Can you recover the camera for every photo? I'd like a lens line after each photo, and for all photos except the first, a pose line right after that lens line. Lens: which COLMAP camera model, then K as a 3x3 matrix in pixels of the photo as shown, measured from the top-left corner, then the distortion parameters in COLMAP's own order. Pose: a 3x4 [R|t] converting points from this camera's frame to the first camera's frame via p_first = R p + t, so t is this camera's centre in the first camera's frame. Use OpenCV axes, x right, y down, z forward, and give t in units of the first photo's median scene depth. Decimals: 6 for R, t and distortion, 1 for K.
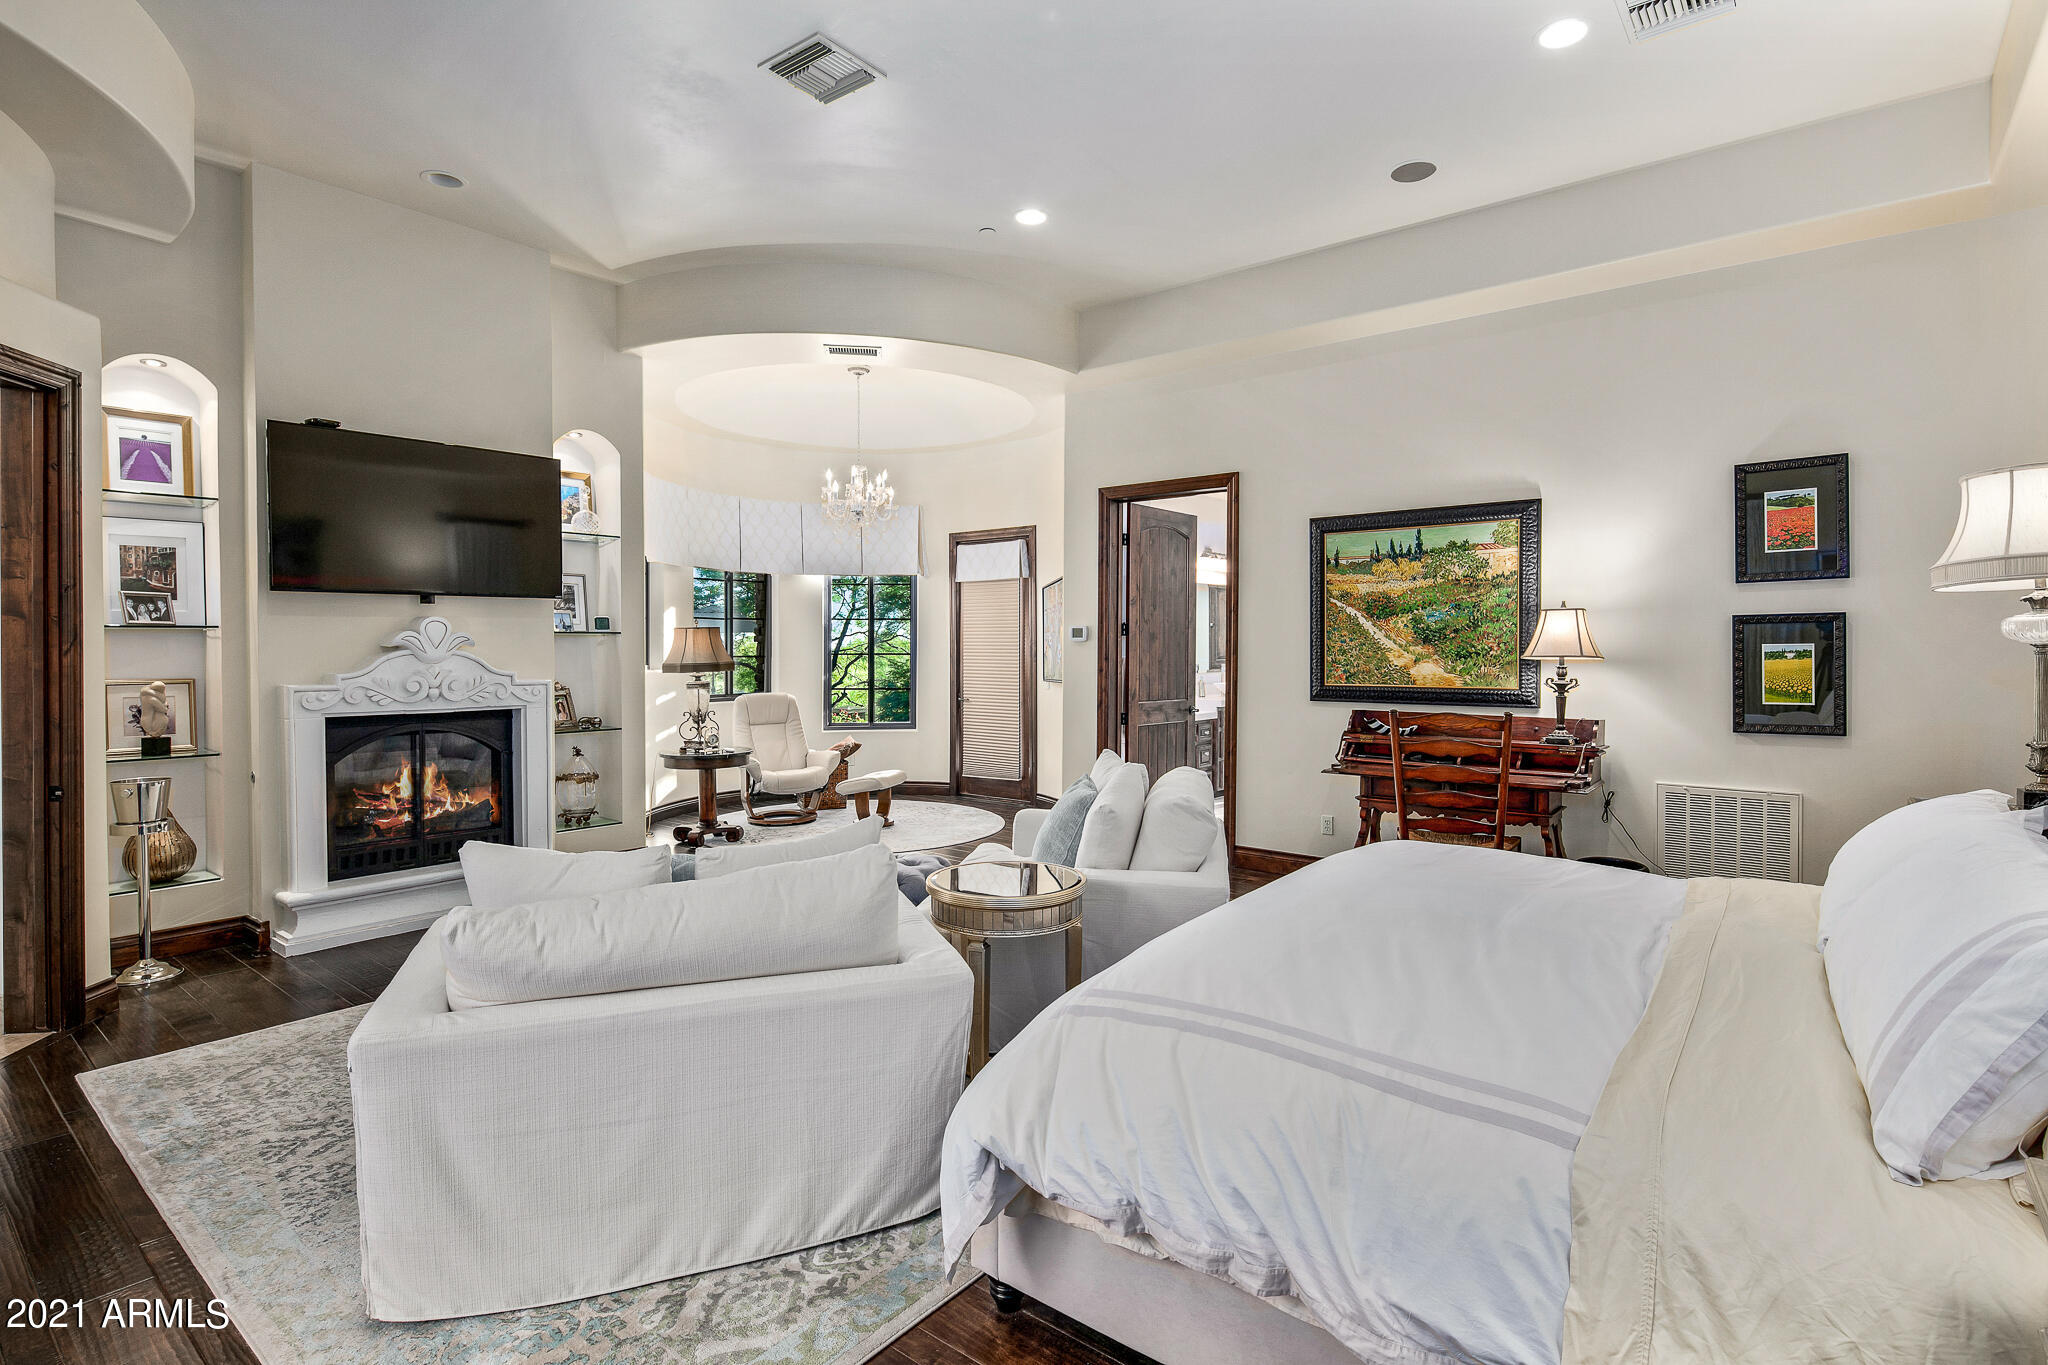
lens RADIAL K [[1005.9, 0, 1036.0], [0, 1005.9, 659.2], [0, 0, 1]] dist [-0.009690, -0.000312]
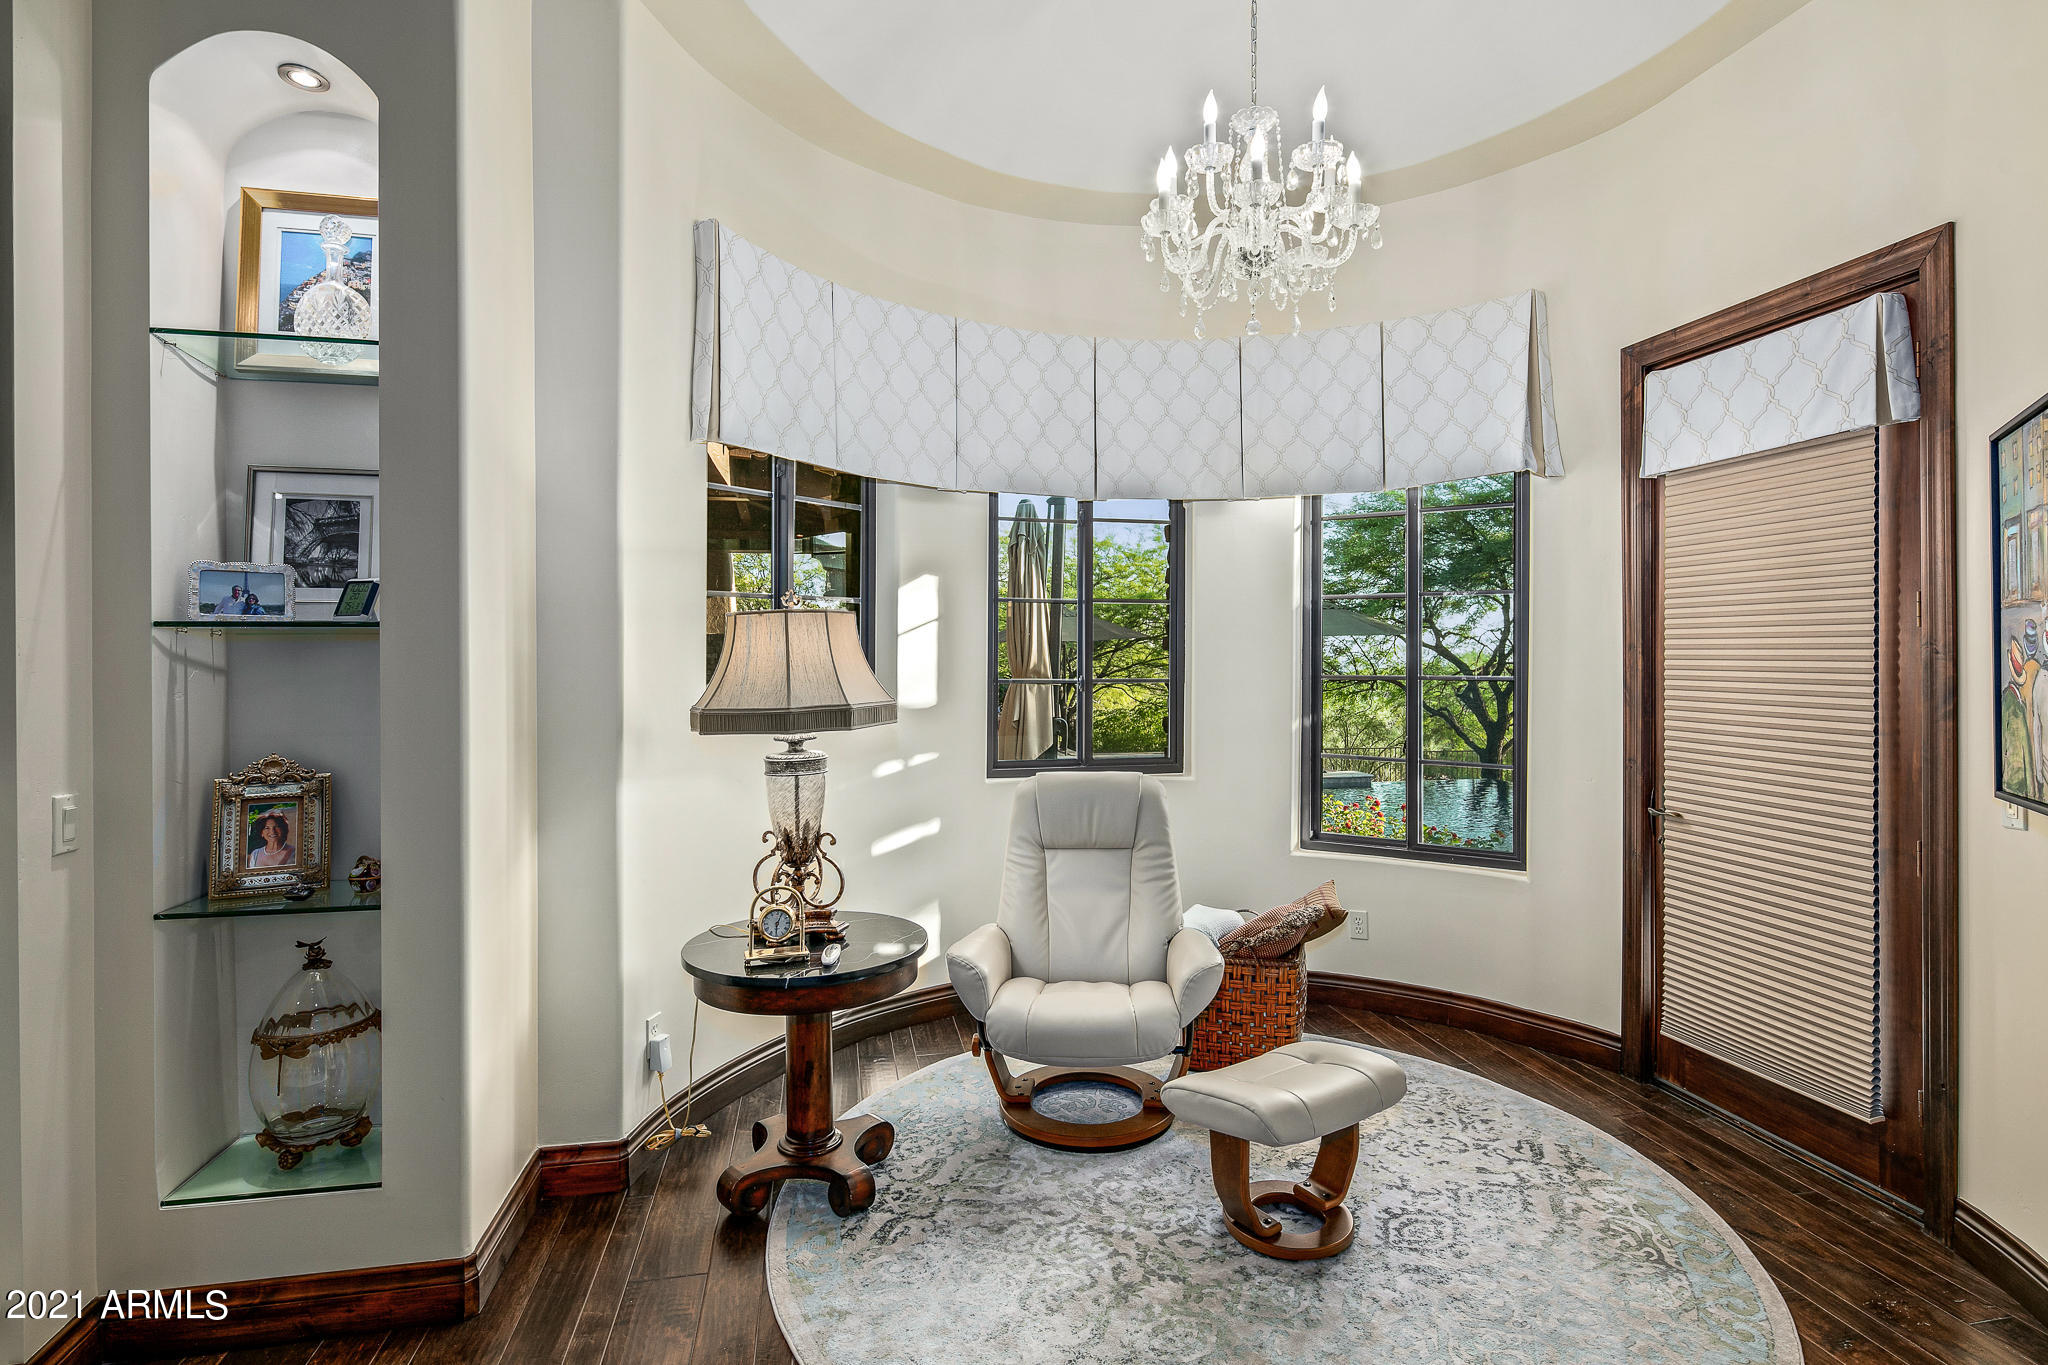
lens RADIAL K [[1005.9, 0, 1036.0], [0, 1005.9, 659.2], [0, 0, 1]] dist [-0.009690, -0.000312]
pose [[0.769230, 0.001366, -0.638970, -0.018601], [-0.005809, 0.999971, -0.004857, -0.010369], [0.638945, 0.007448, 0.769216, 0.619443]]
